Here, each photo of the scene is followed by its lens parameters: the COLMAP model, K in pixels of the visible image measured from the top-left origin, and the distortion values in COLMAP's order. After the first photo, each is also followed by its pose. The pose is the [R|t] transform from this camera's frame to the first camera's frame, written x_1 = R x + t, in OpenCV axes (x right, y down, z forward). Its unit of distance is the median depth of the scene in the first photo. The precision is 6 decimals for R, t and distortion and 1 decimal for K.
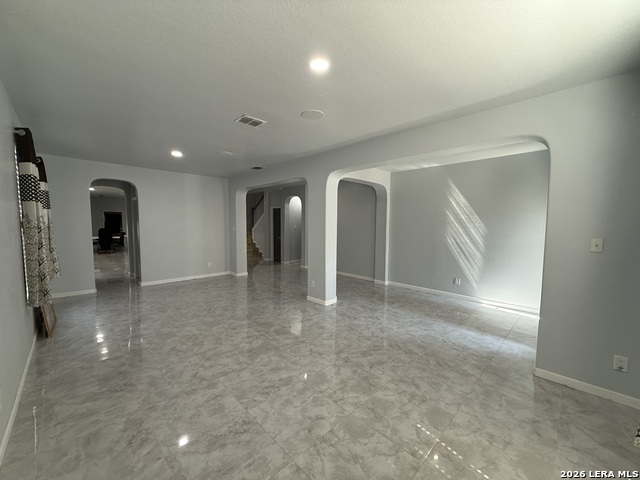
lens RADIAL K [[254.6, 0, 318.4], [0, 254.6, 239.0], [0, 0, 1]] dist [-0.000038, -0.000129]
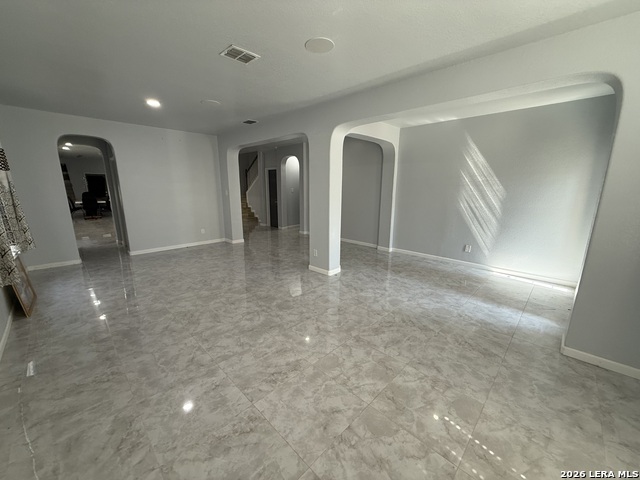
lens RADIAL K [[254.6, 0, 318.4], [0, 254.6, 239.0], [0, 0, 1]] dist [-0.000038, -0.000129]
pose [[0.999817, -0.006783, 0.017903, -0.048360], [0.004123, 0.989475, 0.144648, -0.015275], [-0.018696, -0.144548, 0.989321, 0.155652]]
